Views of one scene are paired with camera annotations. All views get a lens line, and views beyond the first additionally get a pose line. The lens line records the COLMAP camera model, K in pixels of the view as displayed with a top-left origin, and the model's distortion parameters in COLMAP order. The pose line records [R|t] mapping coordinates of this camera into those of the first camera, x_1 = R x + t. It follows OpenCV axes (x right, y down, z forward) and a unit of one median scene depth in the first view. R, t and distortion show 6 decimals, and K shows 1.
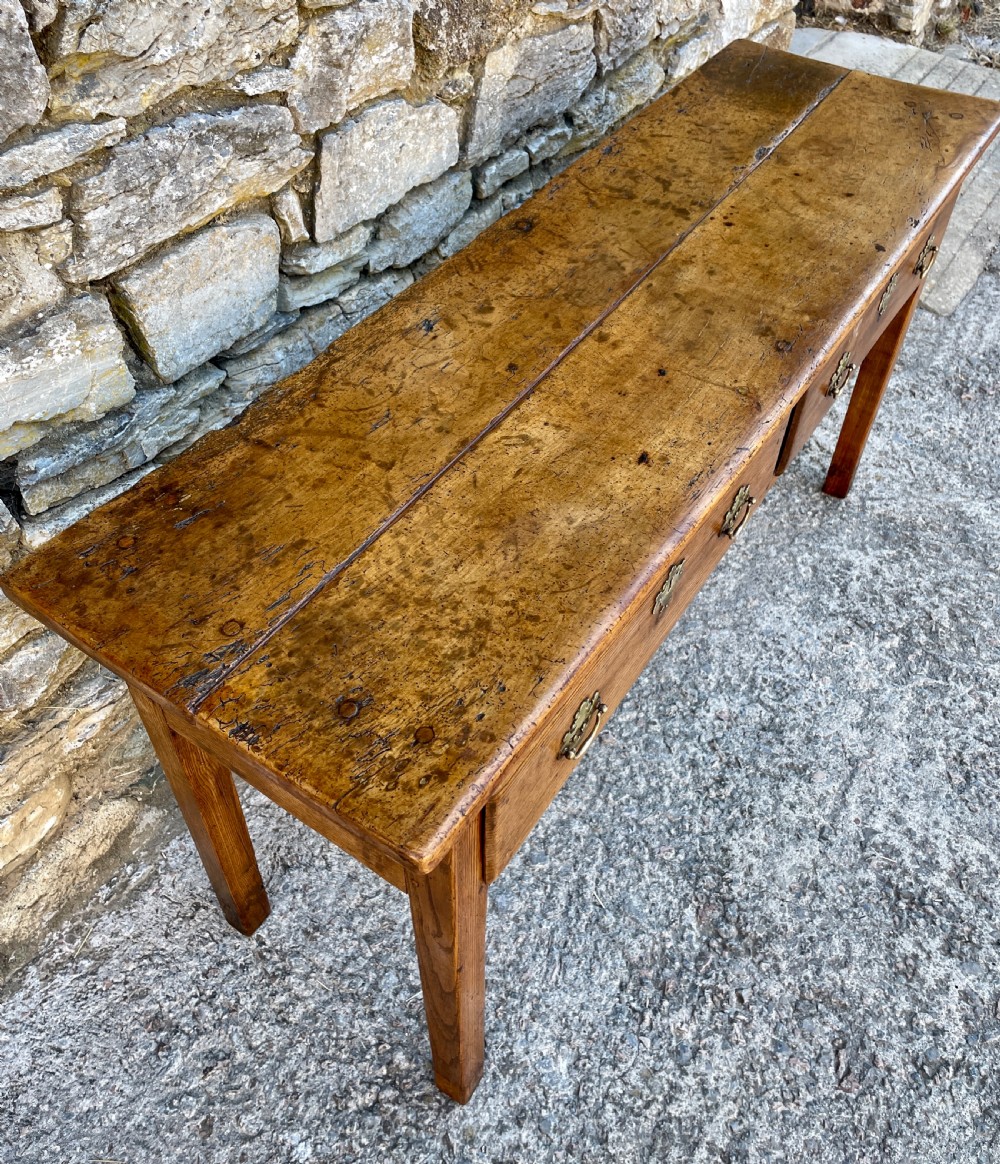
lens RADIAL K [[1031.1, 0, 501.3], [0, 1031.1, 496.0], [0, 0, 1]] dist [0.063283, -0.081160]
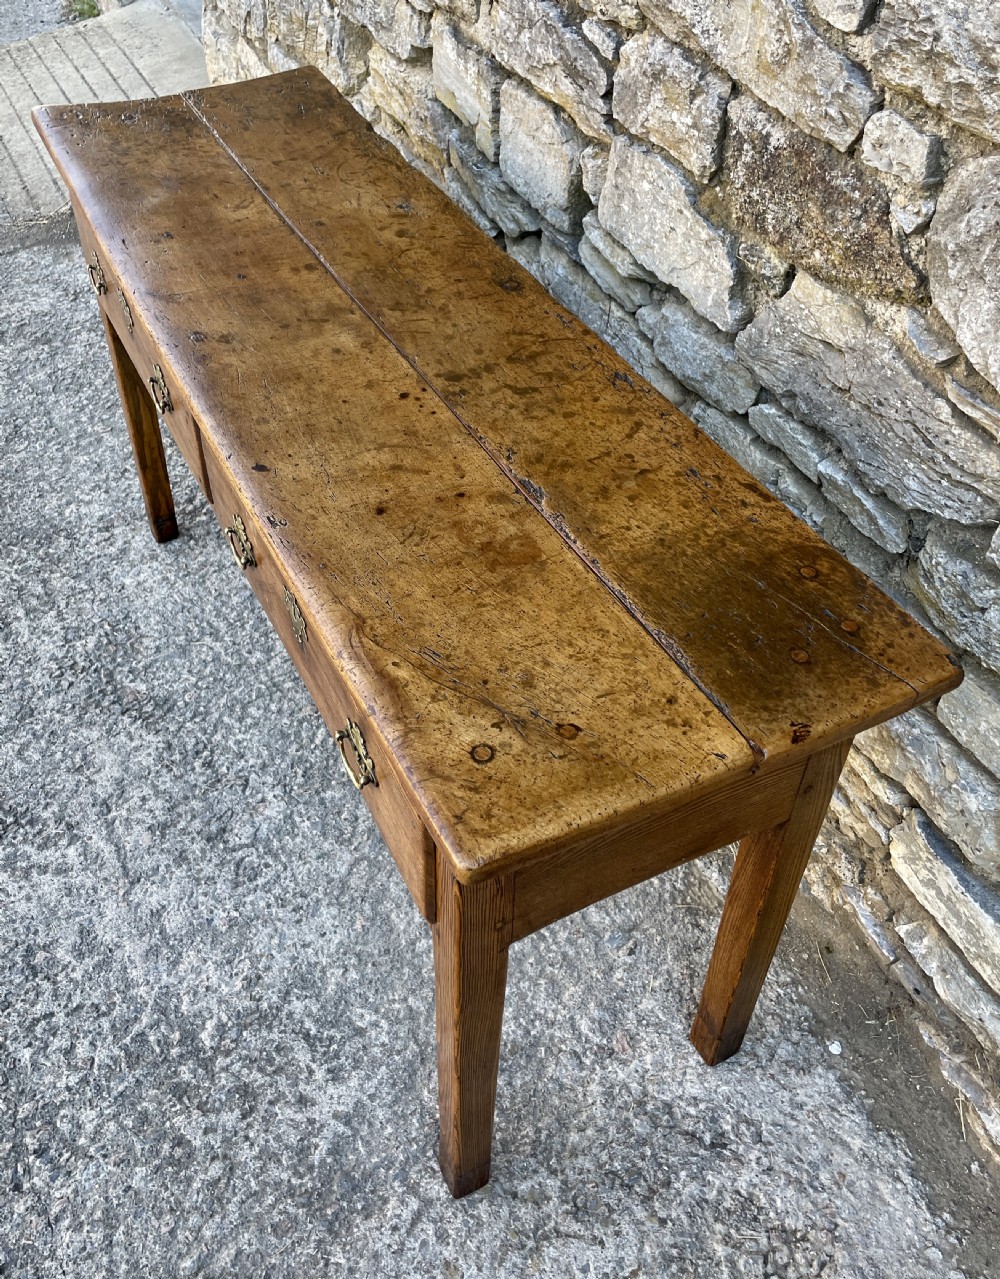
lens RADIAL K [[1159.5, 0, 470.7], [0, 1159.5, 589.1], [0, 0, 1]] dist [0.028991, 0.000000]
pose [[-0.492874, 0.580840, -0.647843, 0.804397], [-0.624415, 0.282411, 0.728252, -0.844370], [0.605955, 0.763459, 0.223492, 0.864544]]
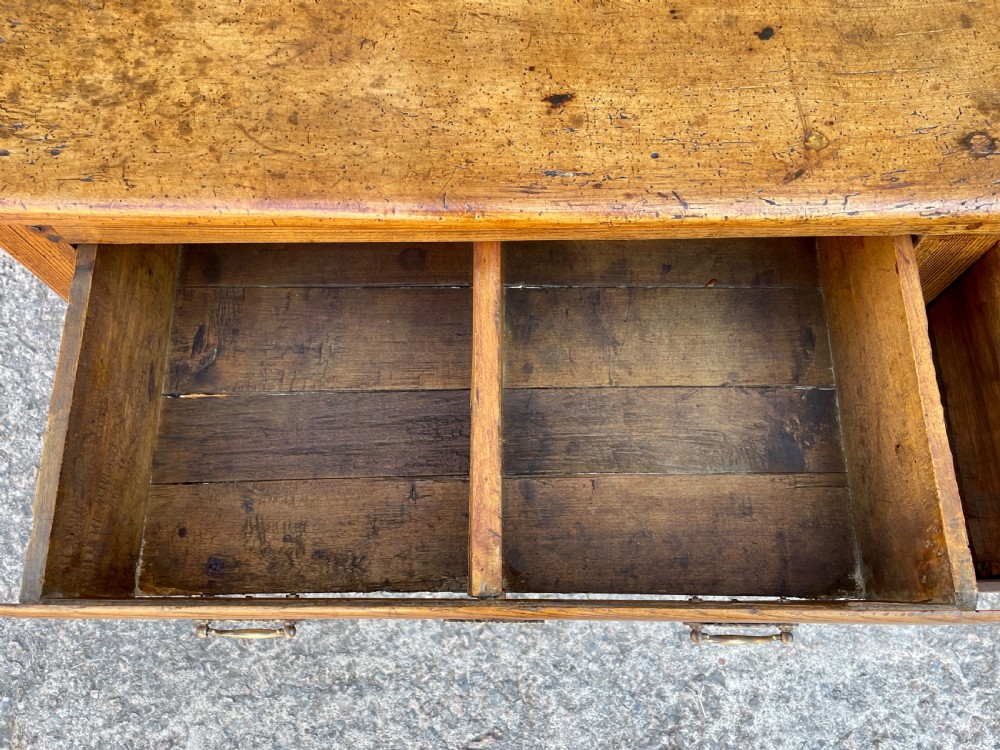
lens RADIAL K [[776.2, 0, 490.9], [0, 776.2, 369.4], [0, 0, 1]] dist [0.078503, -0.114979]
pose [[0.558584, 0.764087, -0.322730, 0.277595], [-0.558119, 0.634073, 0.535215, -0.116042], [0.613585, -0.118841, 0.780634, 0.399870]]
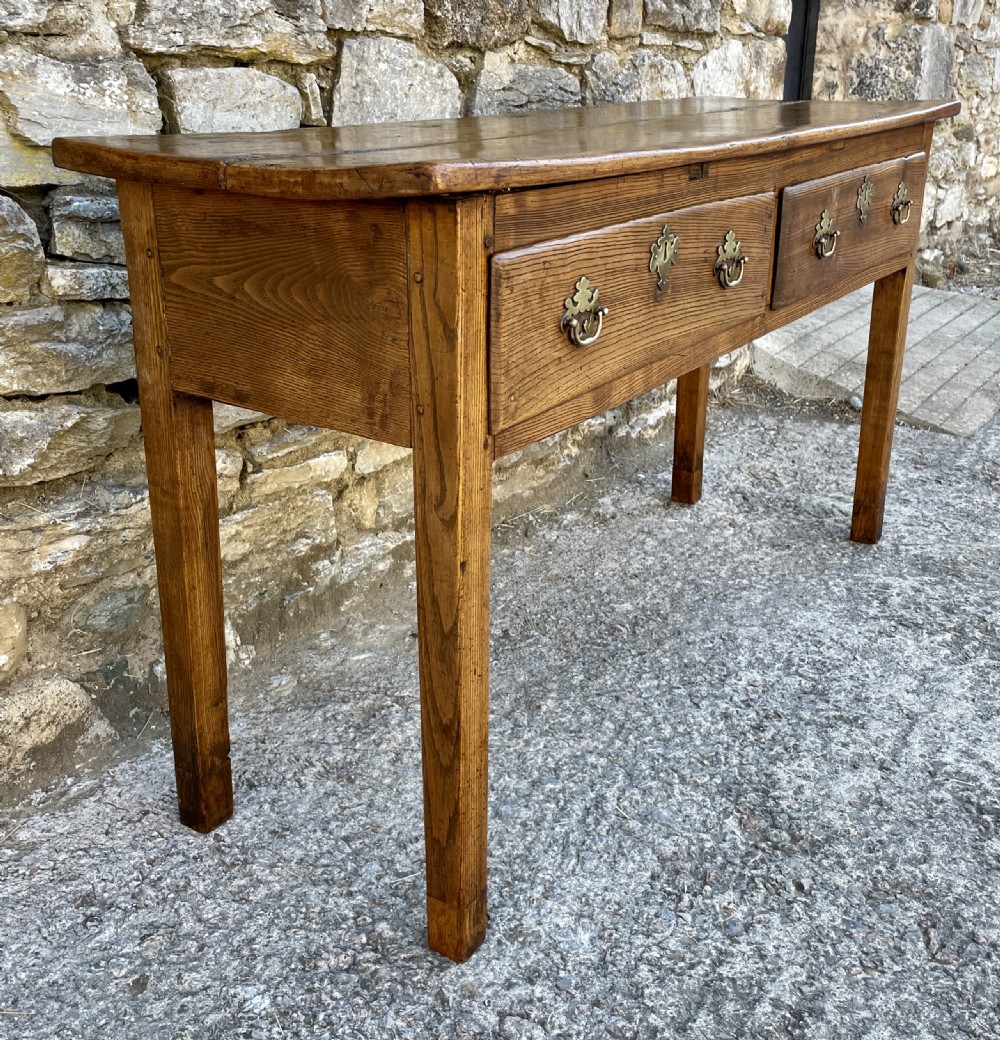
lens RADIAL K [[1211.9, 0, 479.1], [0, 1211.9, 460.1], [0, 0, 1]] dist [0.041043, 0.000000]
pose [[0.999892, -0.006537, -0.013168, -0.006978], [0.000192, 0.901448, -0.432888, 0.573571], [0.014700, 0.432839, 0.901352, -0.011540]]
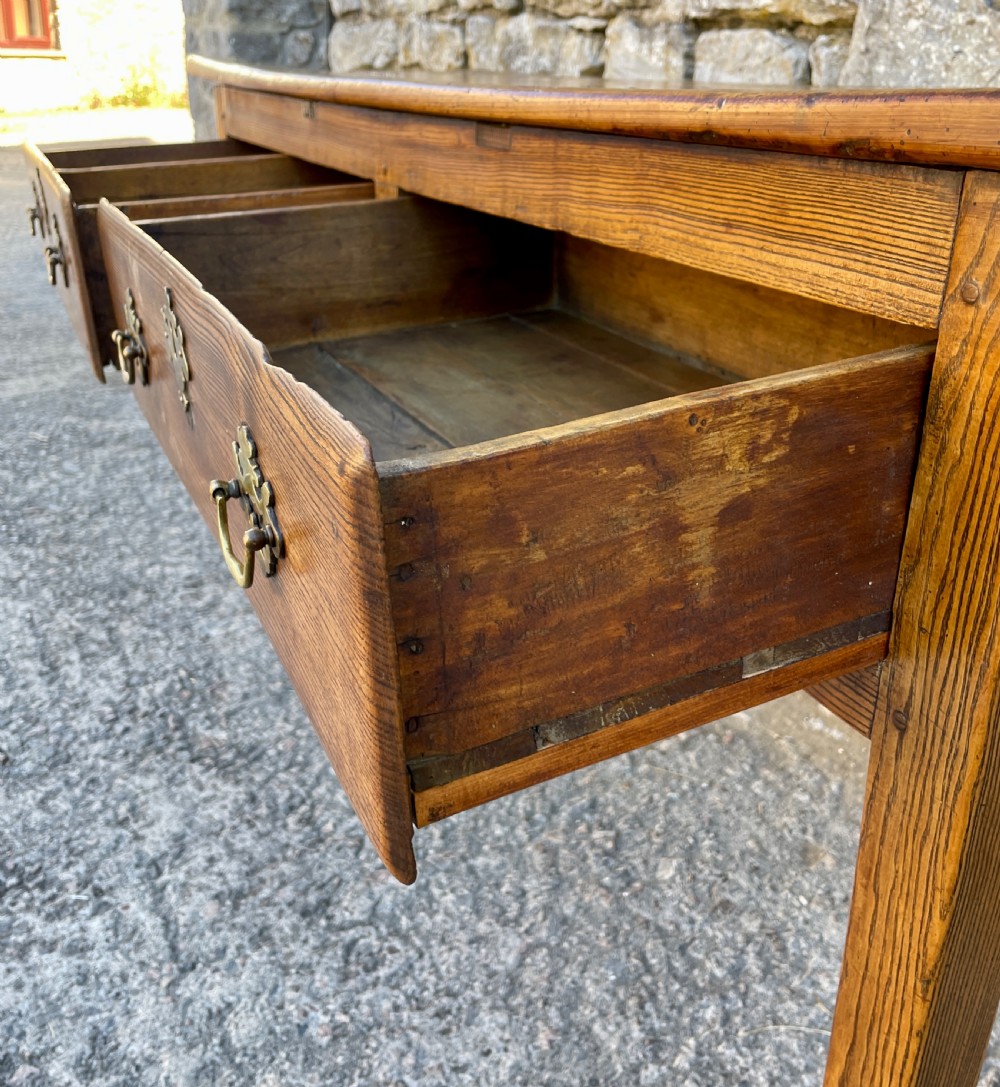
lens RADIAL K [[1083.7, 0, 510.4], [0, 1083.7, 483.8], [0, 0, 1]] dist [0.018334, 0.000000]
pose [[-0.503311, 0.278582, -0.817967, 0.765856], [-0.630757, 0.528556, 0.568132, -0.397253], [0.590613, 0.801886, -0.090311, 1.079947]]
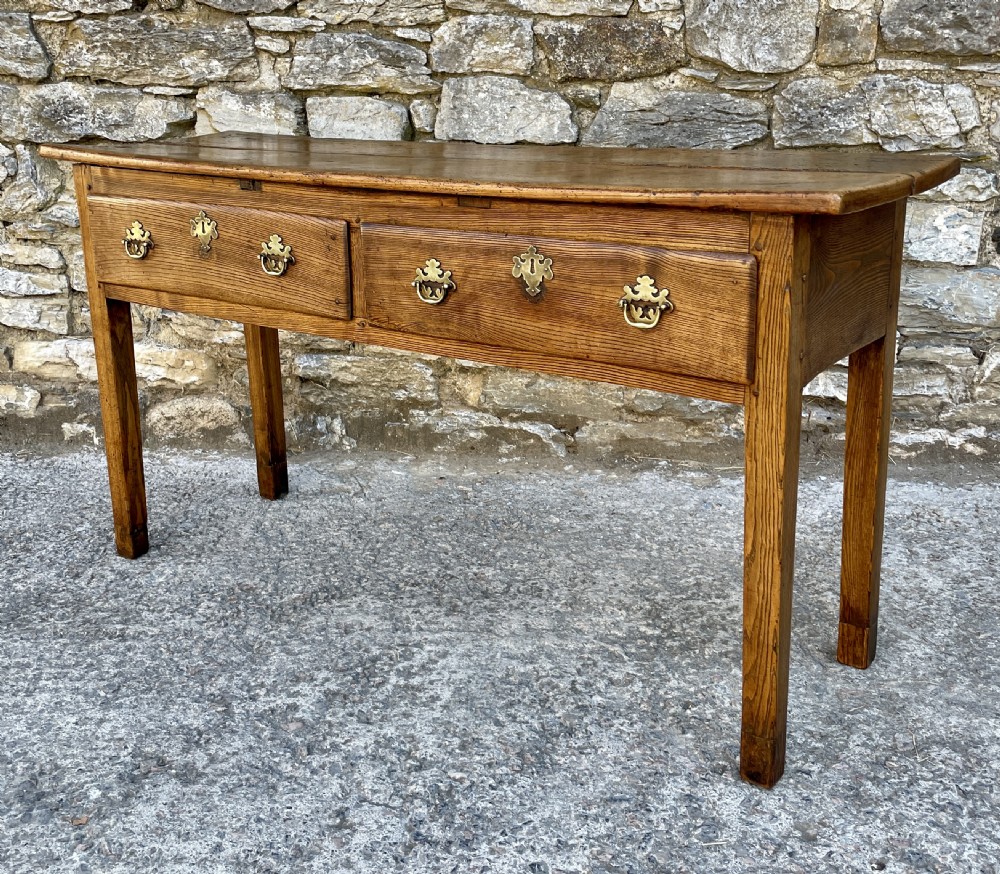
lens RADIAL K [[1158.7, 0, 491.8], [0, 1158.7, 370.1], [0, 0, 1]] dist [0.044730, 0.000000]
pose [[0.444446, 0.215480, -0.869503, 1.487329], [-0.606693, 0.786547, -0.115189, 0.205719], [0.659084, 0.578716, 0.480308, 0.328391]]
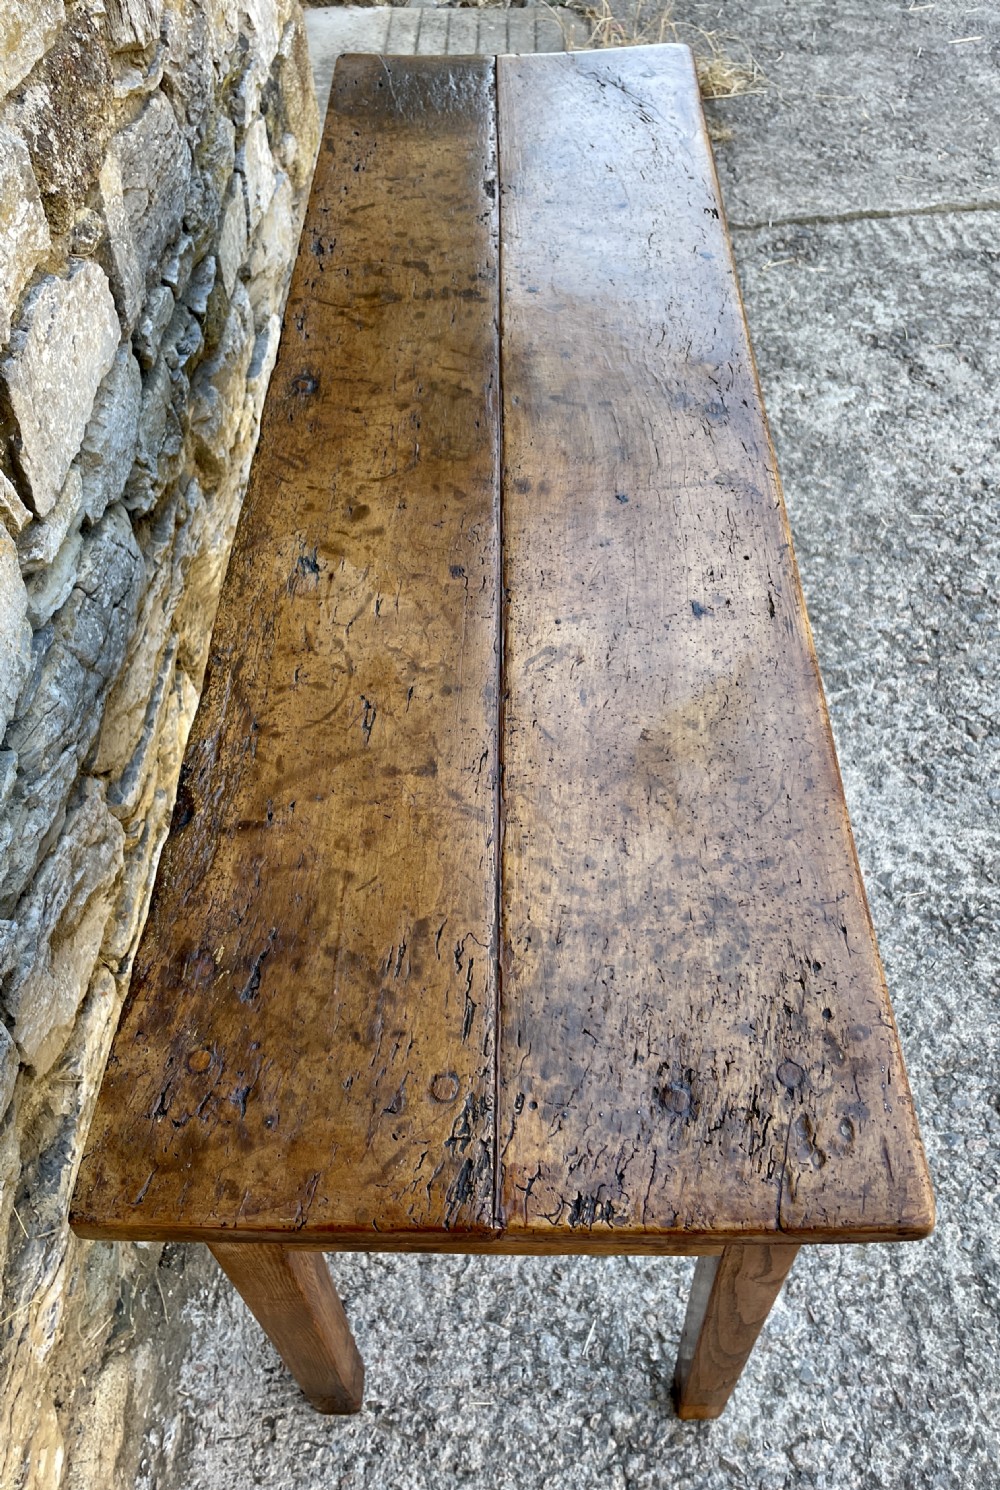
lens RADIAL K [[1241.7, 0, 491.7], [0, 1241.7, 696.2], [0, 0, 1]] dist [0.063379, -0.092830]
pose [[0.835788, -0.441631, 0.326223, -0.228421], [0.416571, 0.897105, 0.147213, -0.125979], [-0.357670, 0.012856, 0.933760, 0.123882]]
